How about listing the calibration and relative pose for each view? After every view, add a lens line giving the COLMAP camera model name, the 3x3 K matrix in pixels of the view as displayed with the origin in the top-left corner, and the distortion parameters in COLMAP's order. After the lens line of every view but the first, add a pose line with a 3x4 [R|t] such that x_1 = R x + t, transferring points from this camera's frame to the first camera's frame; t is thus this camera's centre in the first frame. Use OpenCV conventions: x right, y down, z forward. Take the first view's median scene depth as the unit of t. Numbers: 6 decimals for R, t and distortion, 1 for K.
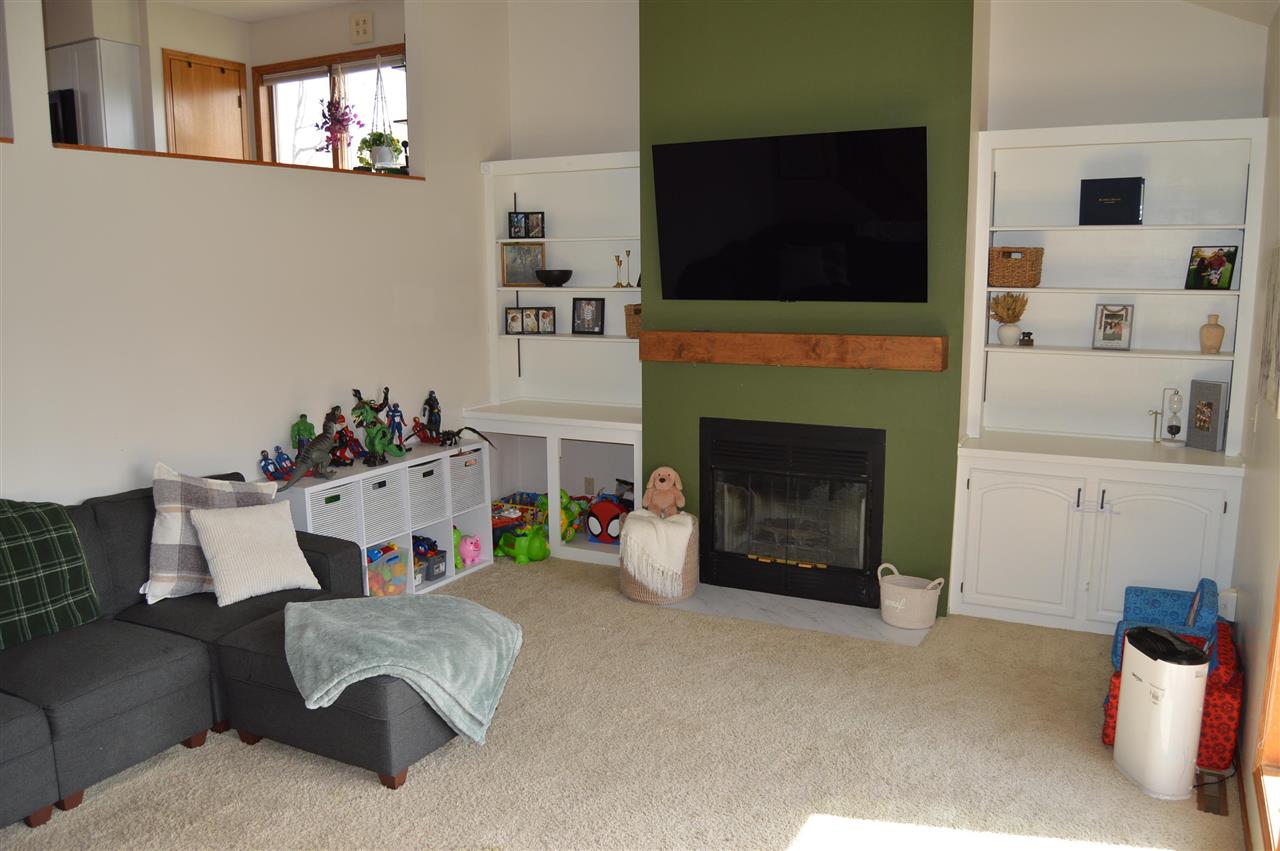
lens RADIAL K [[1013.1, 0, 641.7], [0, 1013.1, 428.5], [0, 0, 1]] dist [-0.089207, 0.036272]
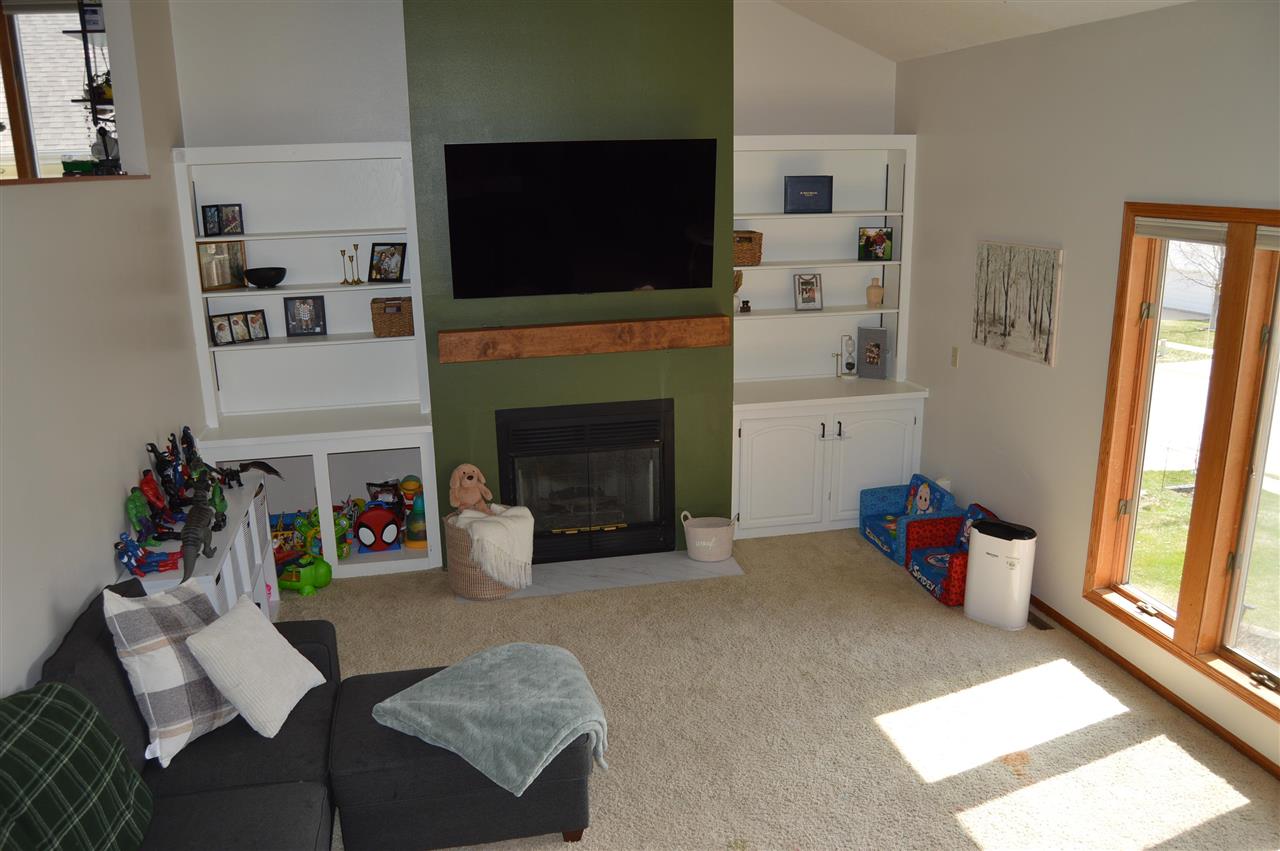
lens RADIAL K [[1013.1, 0, 642.0], [0, 1013.1, 427.1], [0, 0, 1]] dist [-0.089207, 0.036272]
pose [[0.771127, -0.167095, 0.614364, -0.504055], [0.115045, 0.985632, 0.123672, -0.114022], [-0.626201, -0.024687, 0.779270, 0.119478]]
